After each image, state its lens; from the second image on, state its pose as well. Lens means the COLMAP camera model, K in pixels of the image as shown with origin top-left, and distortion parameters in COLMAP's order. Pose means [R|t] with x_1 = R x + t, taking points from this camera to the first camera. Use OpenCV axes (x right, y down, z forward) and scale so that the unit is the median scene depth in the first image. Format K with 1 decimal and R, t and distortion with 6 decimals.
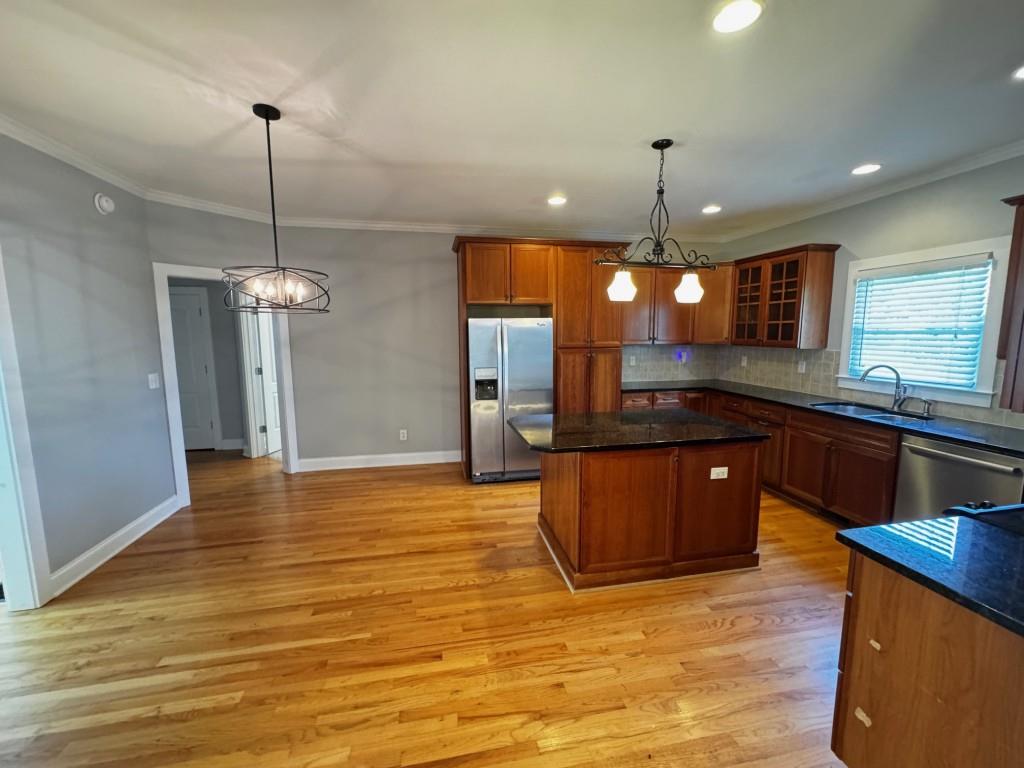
lens RADIAL K [[408.3, 0, 511.6], [0, 408.3, 381.7], [0, 0, 1]] dist [-0.000367, 0.000017]
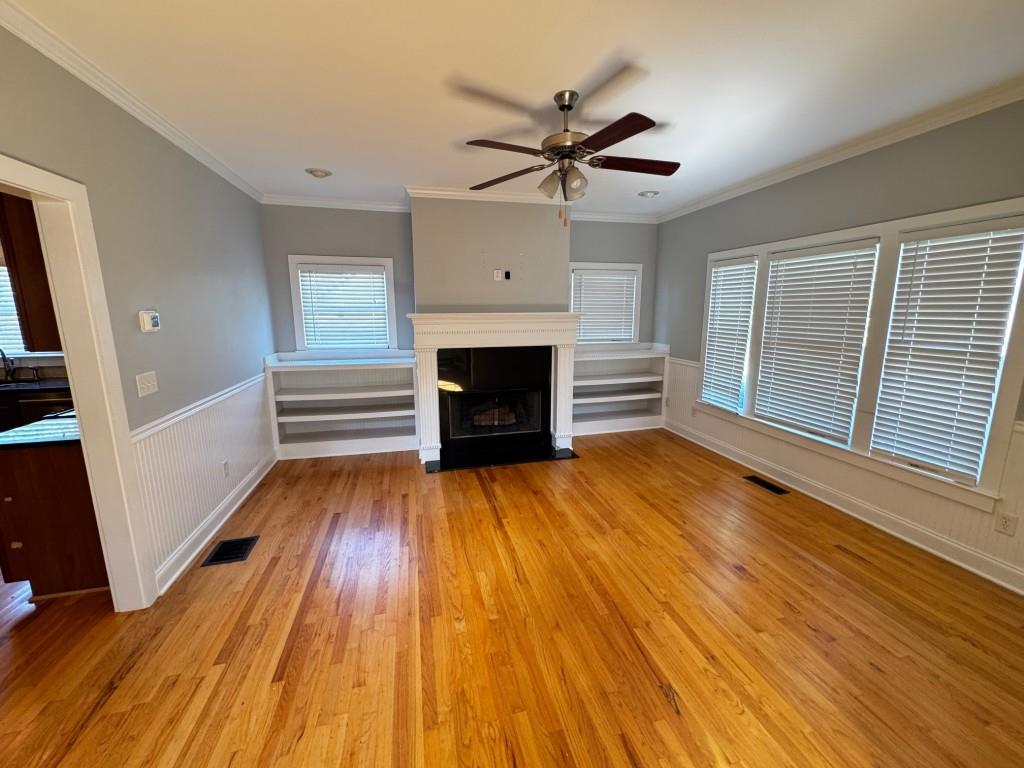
lens RADIAL K [[408.3, 0, 513.3], [0, 408.3, 382.7], [0, 0, 1]] dist [-0.000367, 0.000017]
pose [[-0.053043, -0.174479, 0.983231, -0.303205], [0.128620, 0.975222, 0.179996, 0.052591], [-0.990274, 0.136011, -0.029287, -0.413693]]
